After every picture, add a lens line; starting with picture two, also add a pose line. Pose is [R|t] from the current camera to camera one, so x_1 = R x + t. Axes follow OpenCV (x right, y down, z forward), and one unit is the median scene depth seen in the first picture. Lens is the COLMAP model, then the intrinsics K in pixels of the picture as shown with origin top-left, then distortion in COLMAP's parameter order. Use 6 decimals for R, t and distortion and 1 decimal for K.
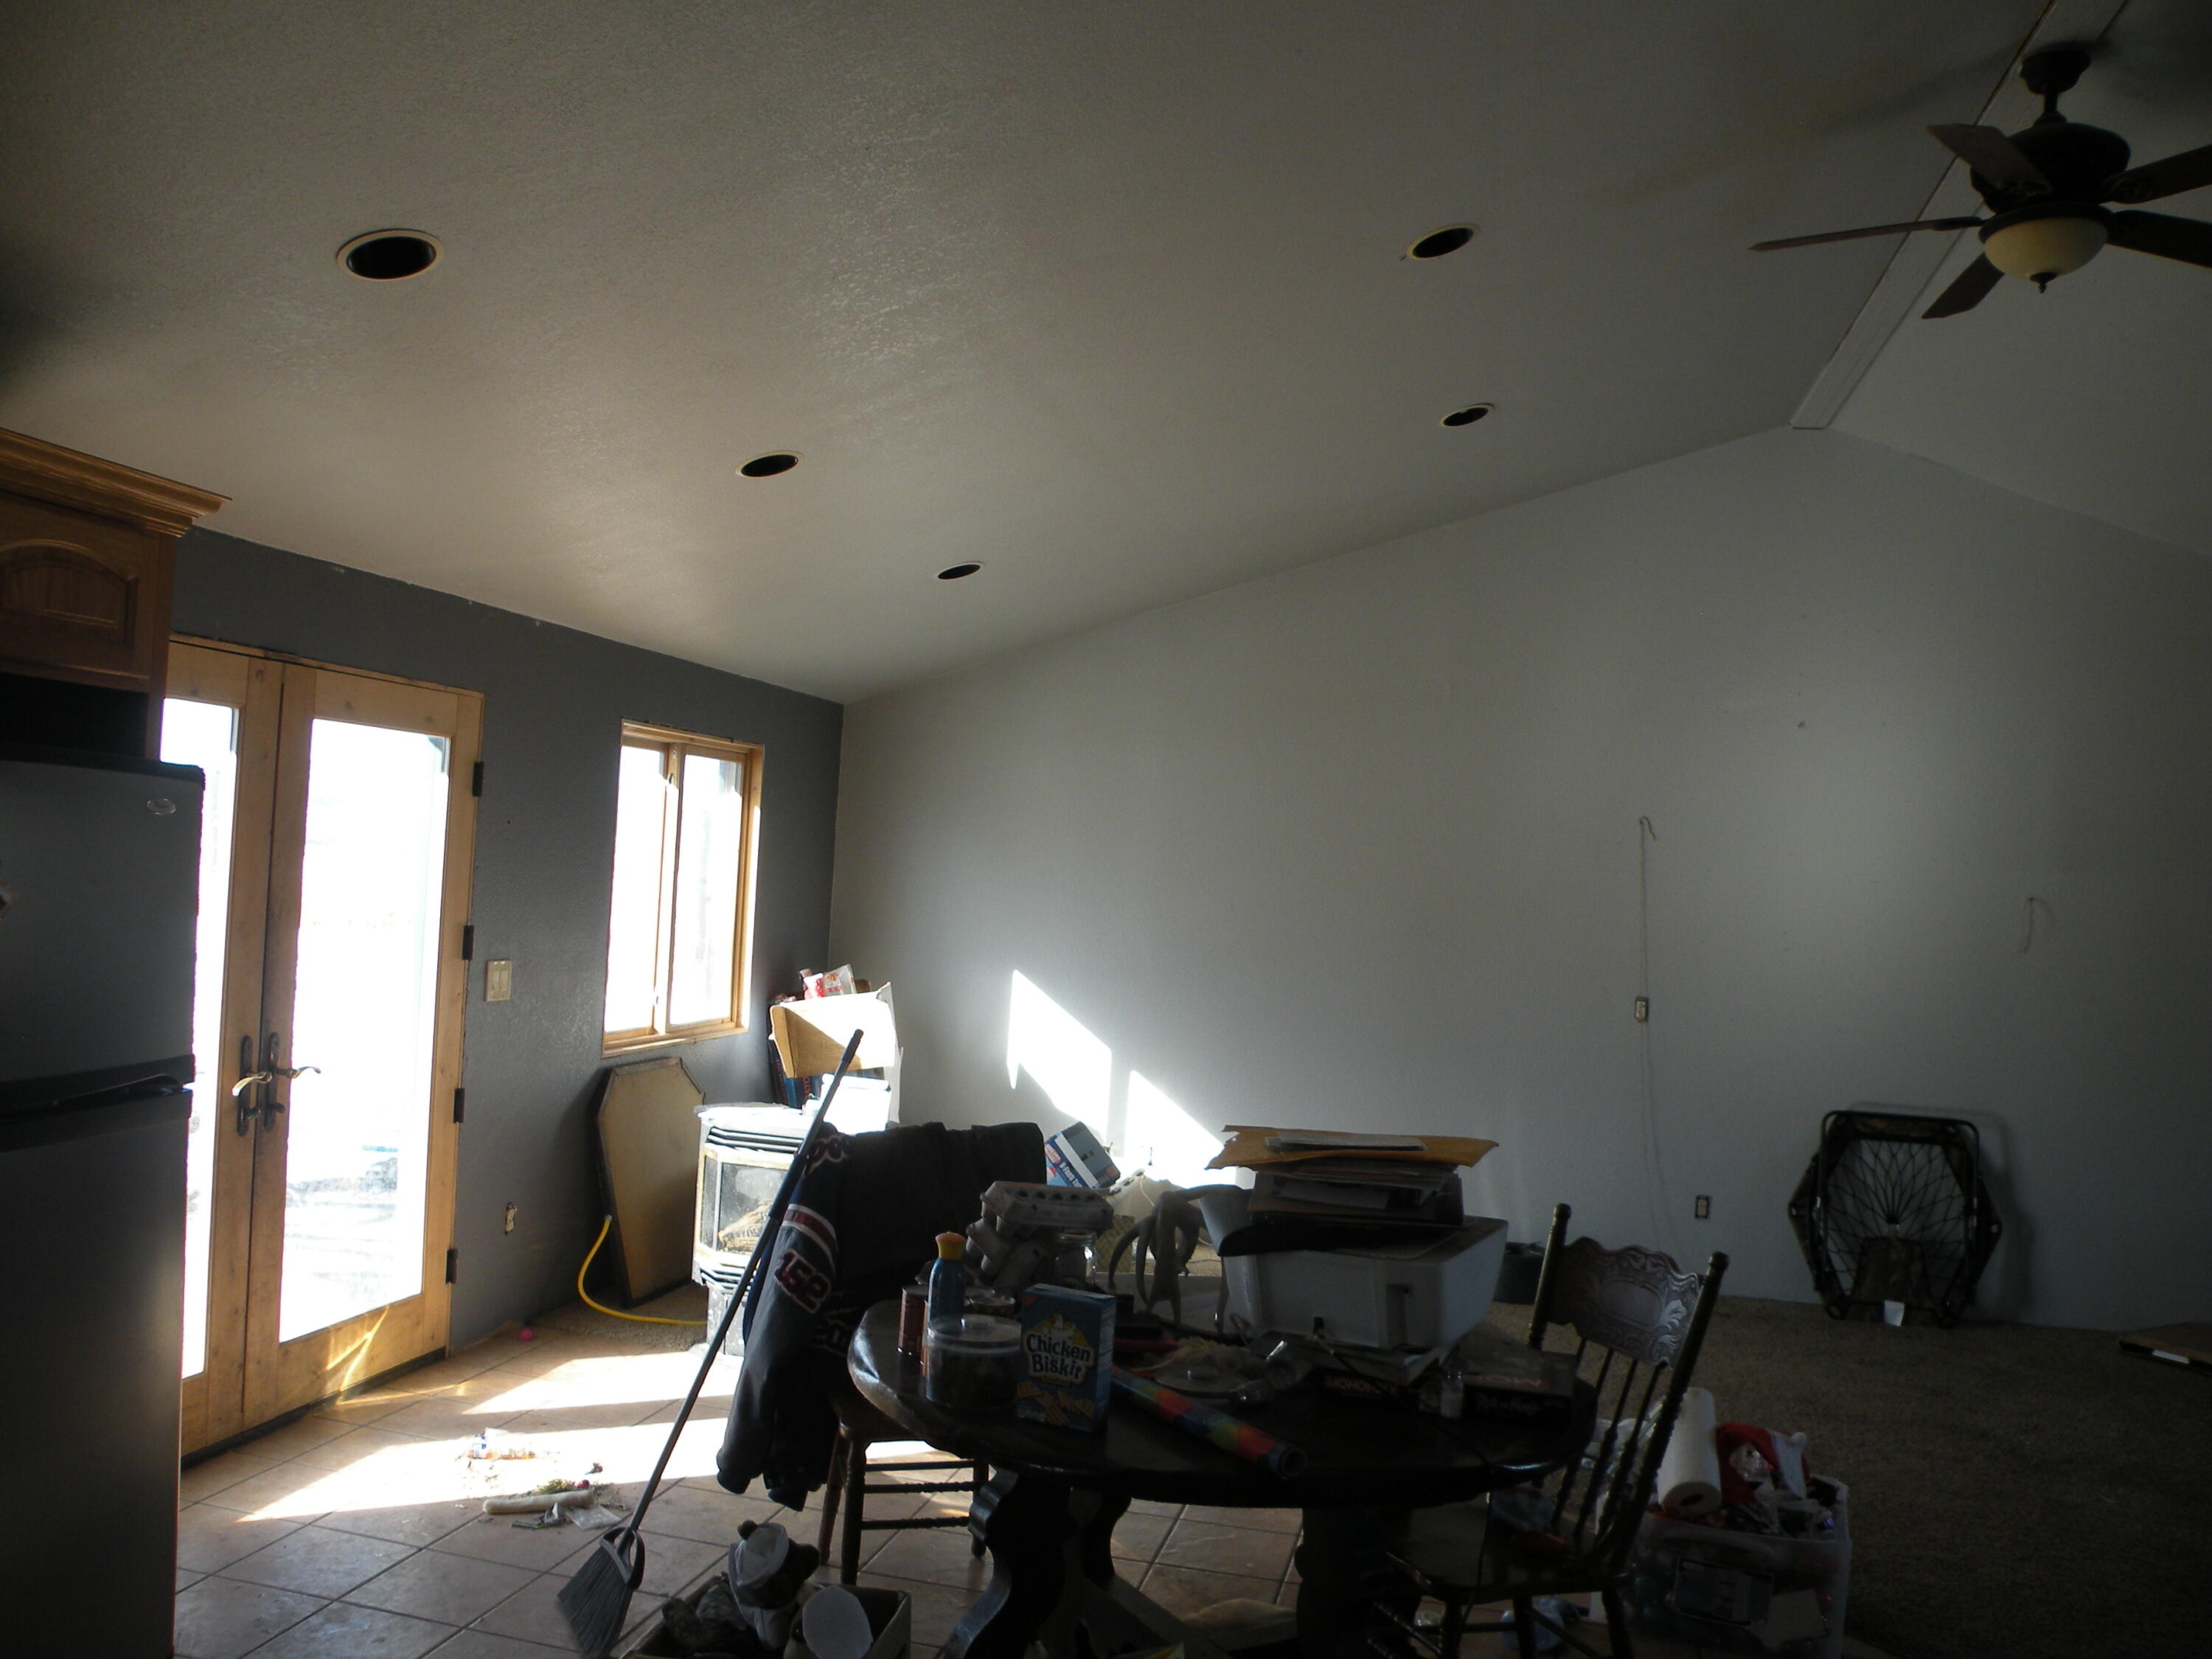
lens RADIAL K [[1714.1, 0, 1089.4], [0, 1714.1, 838.8], [0, 0, 1]] dist [-0.164787, 0.135577]
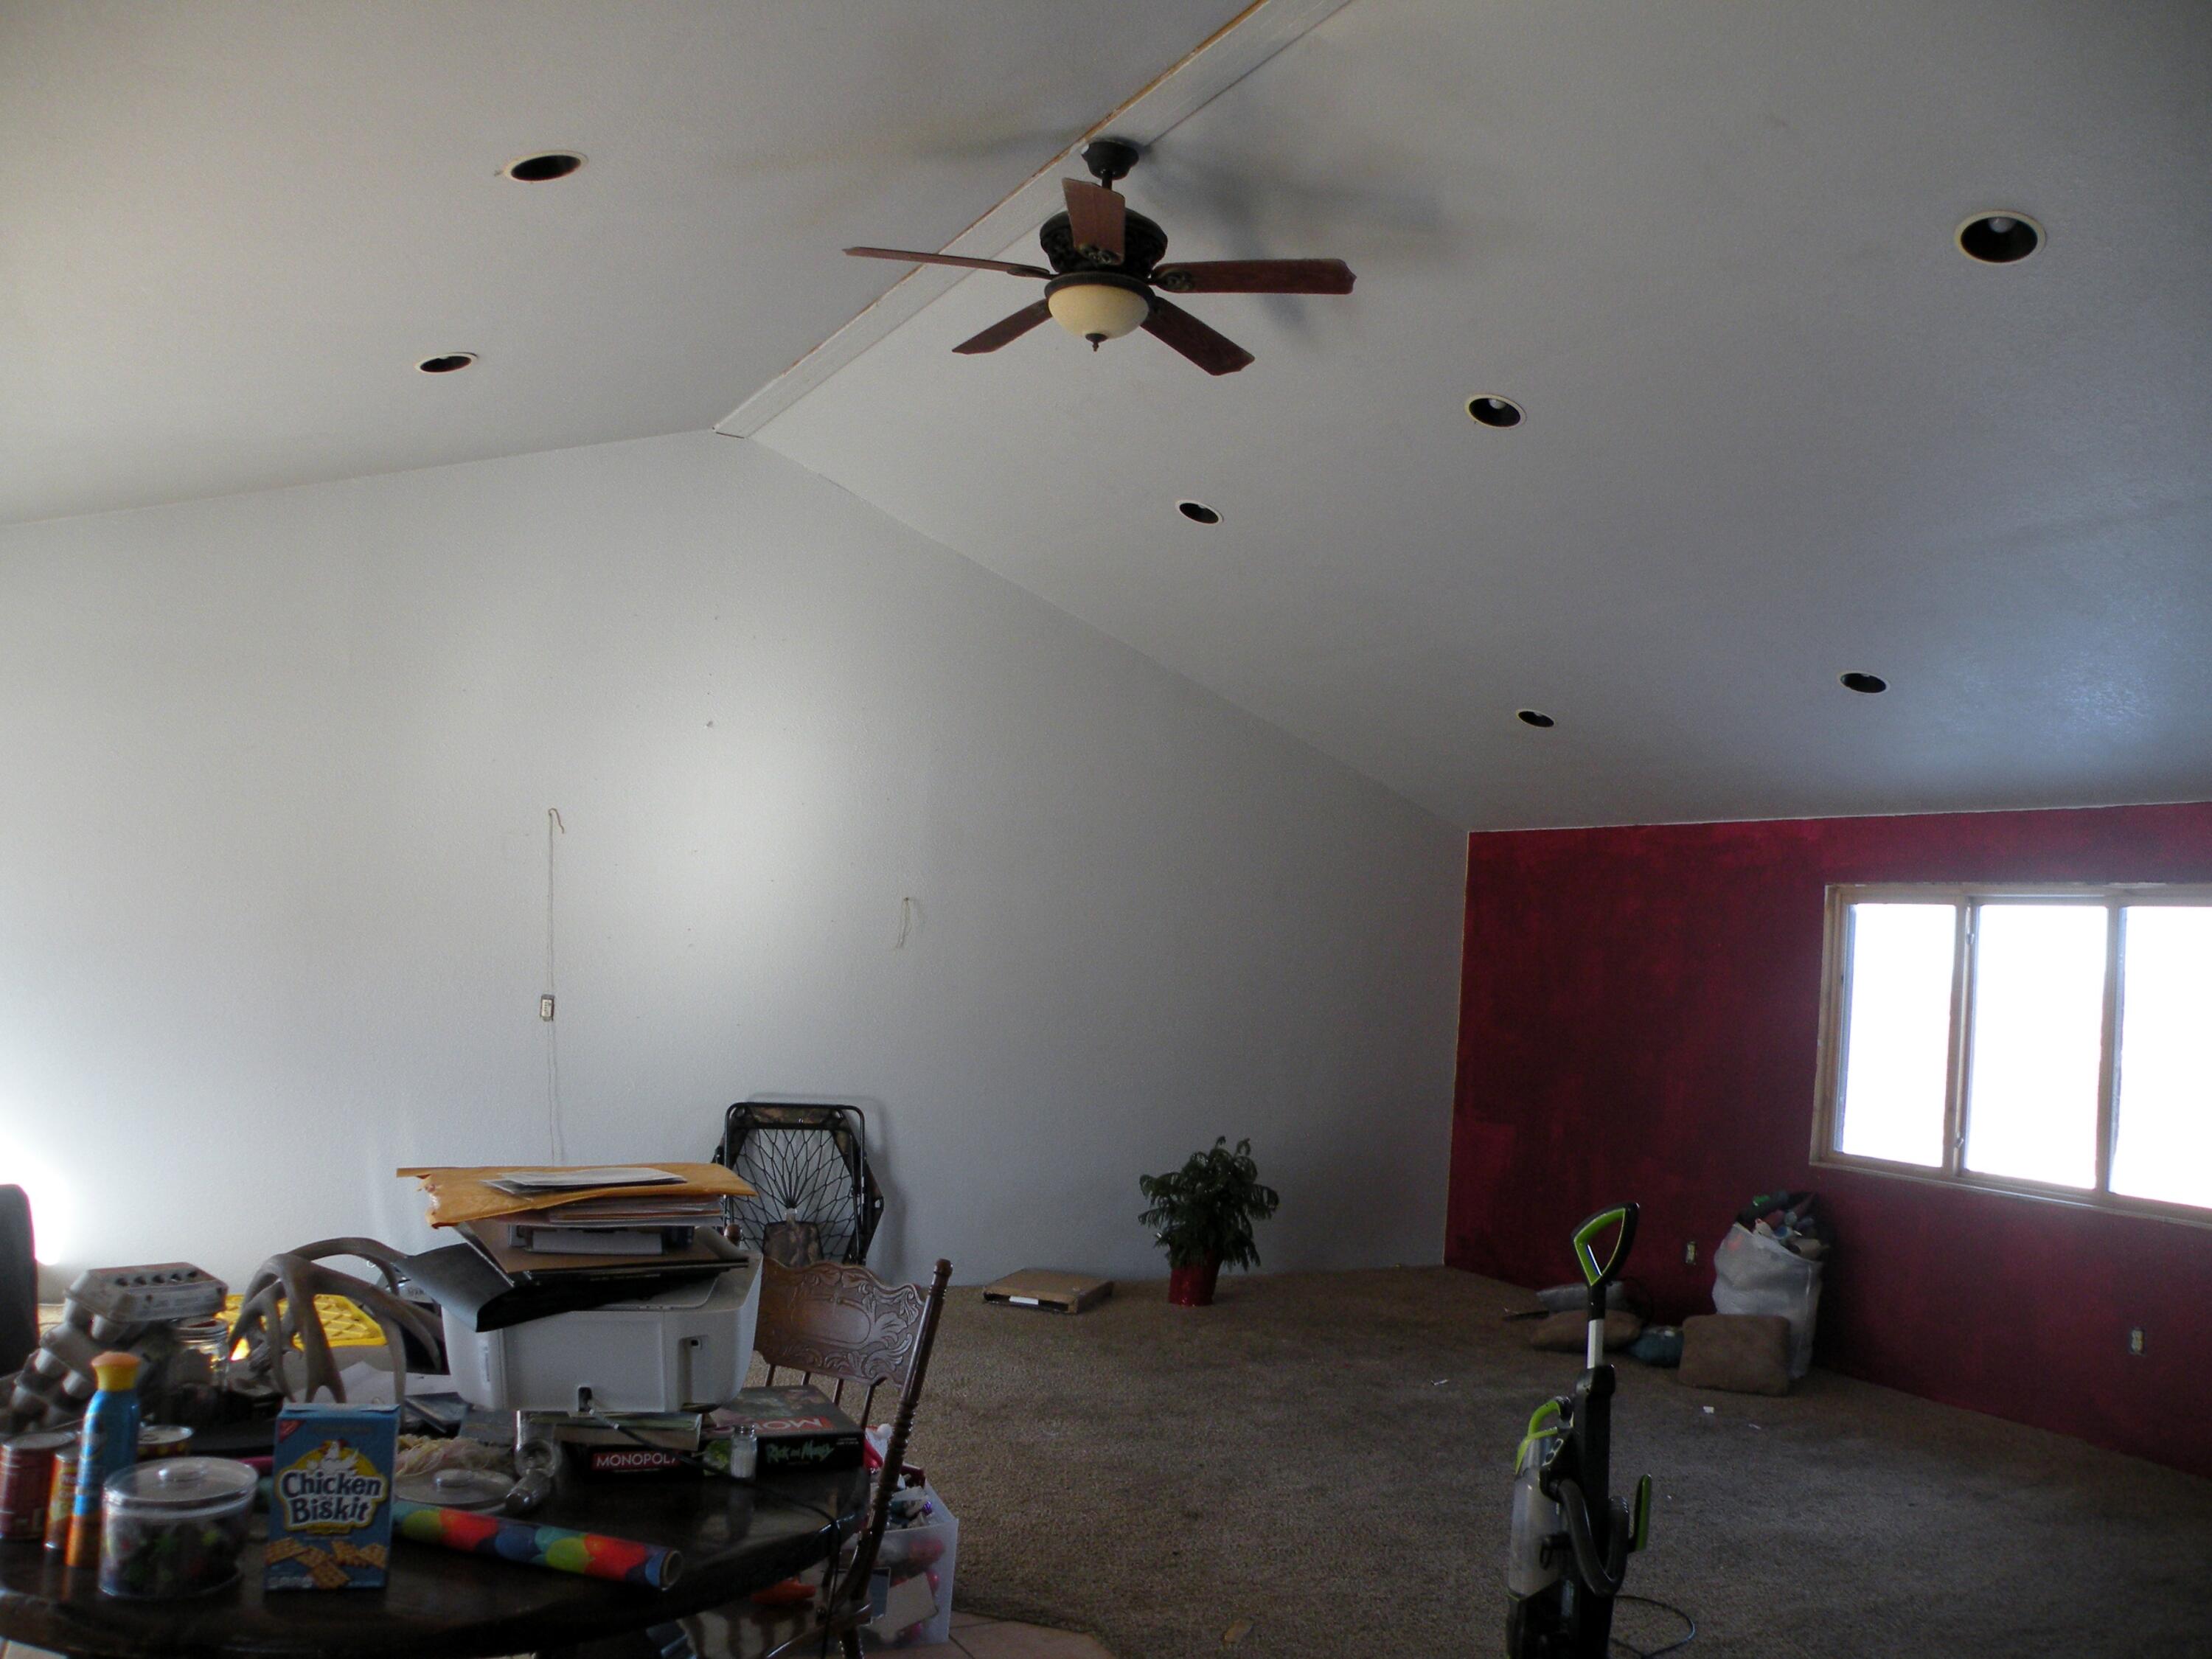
lens RADIAL K [[1714.1, 0, 1089.4], [0, 1714.1, 838.8], [0, 0, 1]] dist [-0.164787, 0.135577]
pose [[0.745460, 0.029868, 0.665881, -0.248363], [-0.033113, 0.999422, -0.007758, 0.004956], [-0.665728, -0.016266, 0.746018, 0.212779]]
